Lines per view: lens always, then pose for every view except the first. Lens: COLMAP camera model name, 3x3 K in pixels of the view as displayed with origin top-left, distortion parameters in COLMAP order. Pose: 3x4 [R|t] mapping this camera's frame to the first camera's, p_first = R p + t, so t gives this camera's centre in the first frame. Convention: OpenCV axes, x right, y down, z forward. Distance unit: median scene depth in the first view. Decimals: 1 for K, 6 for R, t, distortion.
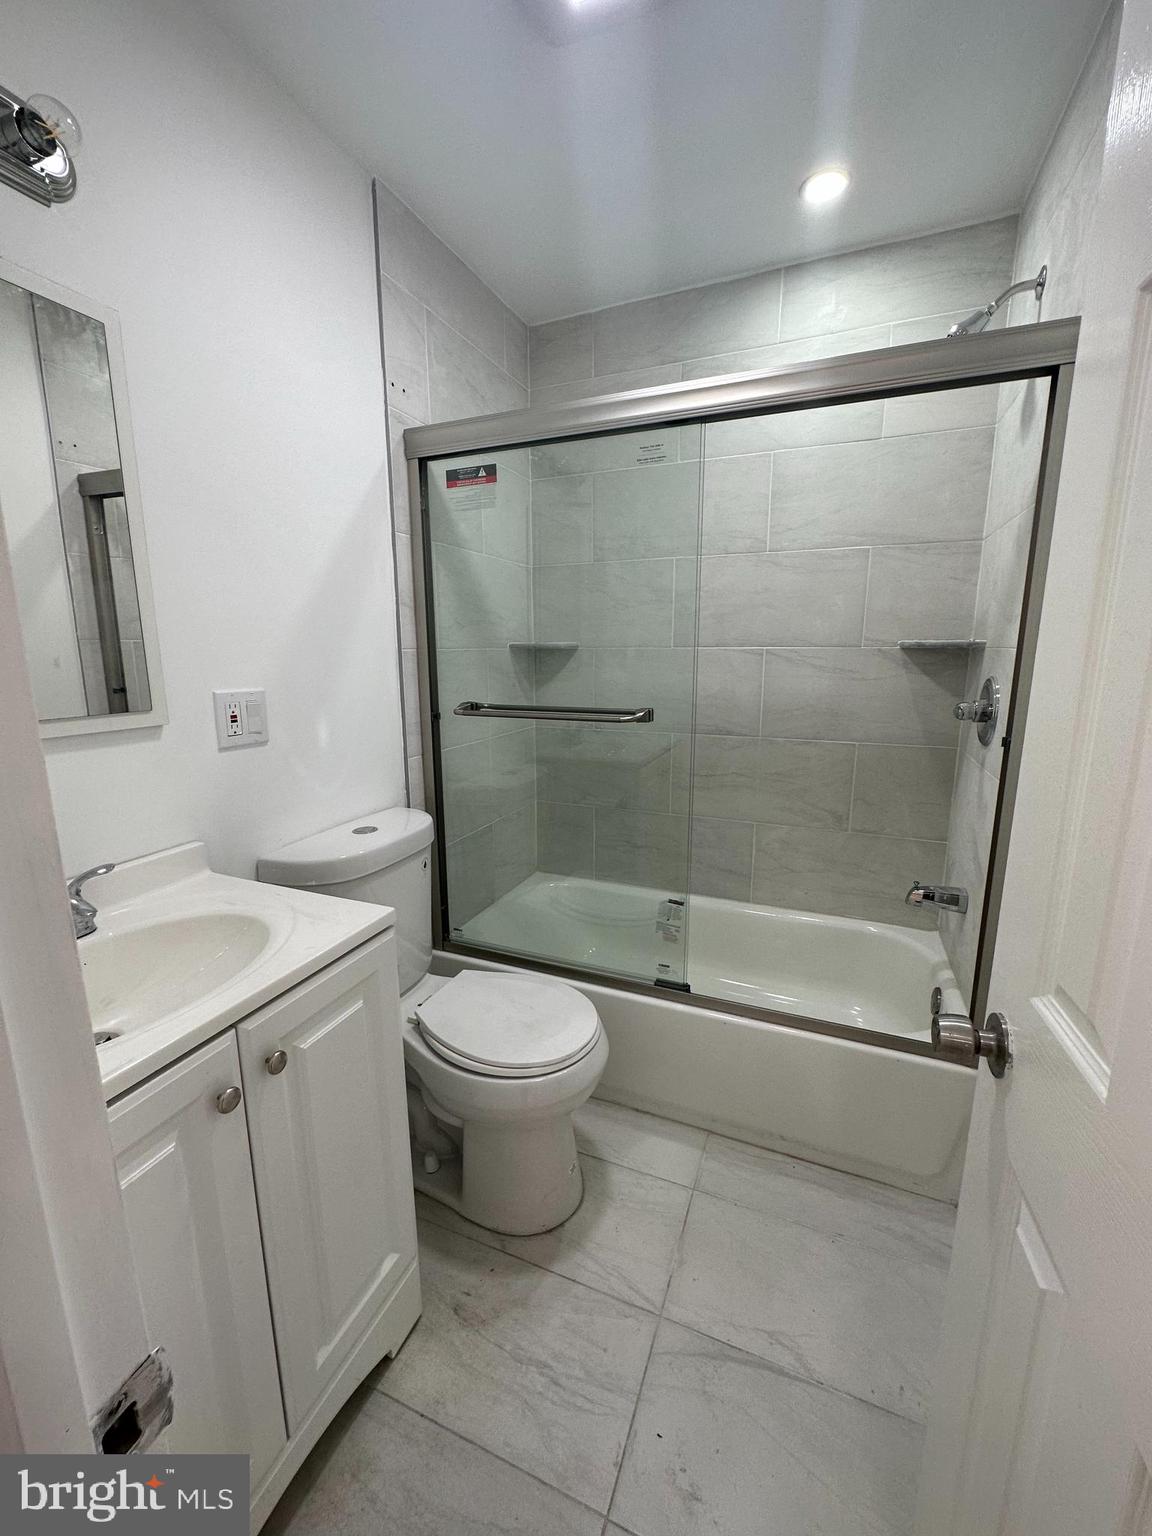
lens RADIAL K [[615.8, 0, 576.0], [0, 615.8, 768.0], [0, 0, 1]] dist [-0.001620, -0.000046]
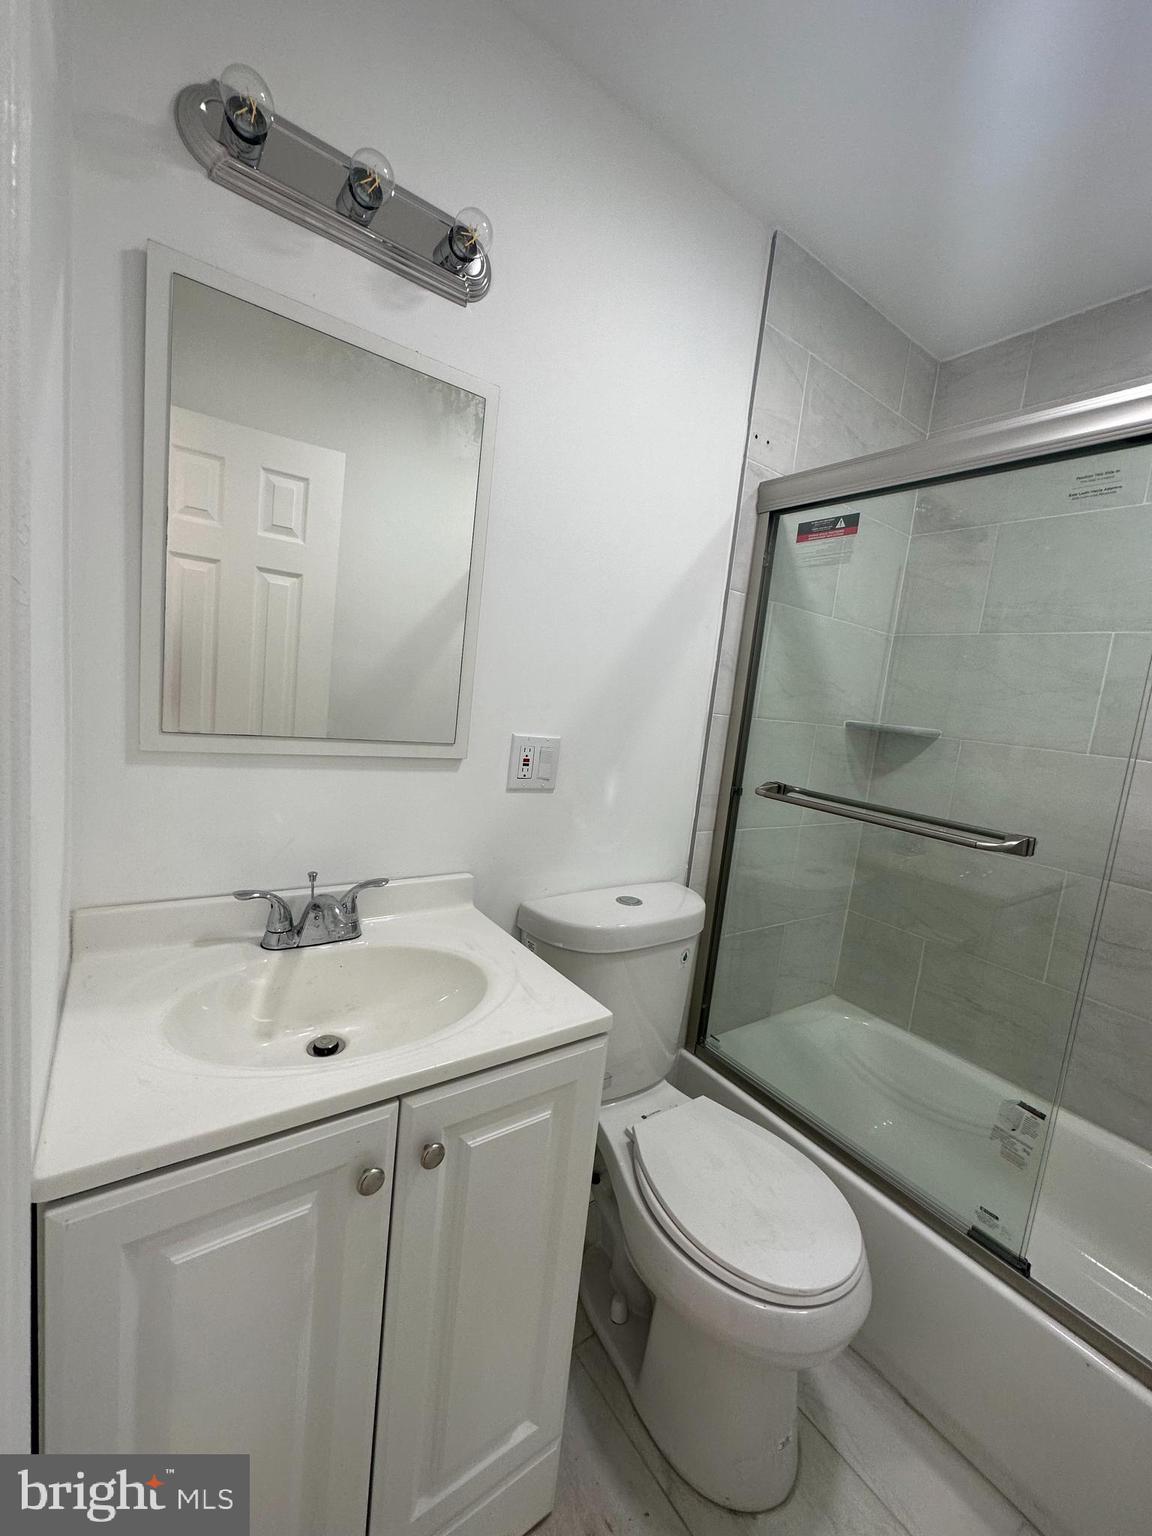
lens RADIAL K [[615.8, 0, 576.0], [0, 615.8, 768.0], [0, 0, 1]] dist [-0.001620, -0.000046]
pose [[0.846677, 0.159152, -0.507749, 0.023726], [-0.208231, 0.977223, -0.040920, -0.035708], [0.489671, 0.140375, 0.860533, 0.129007]]
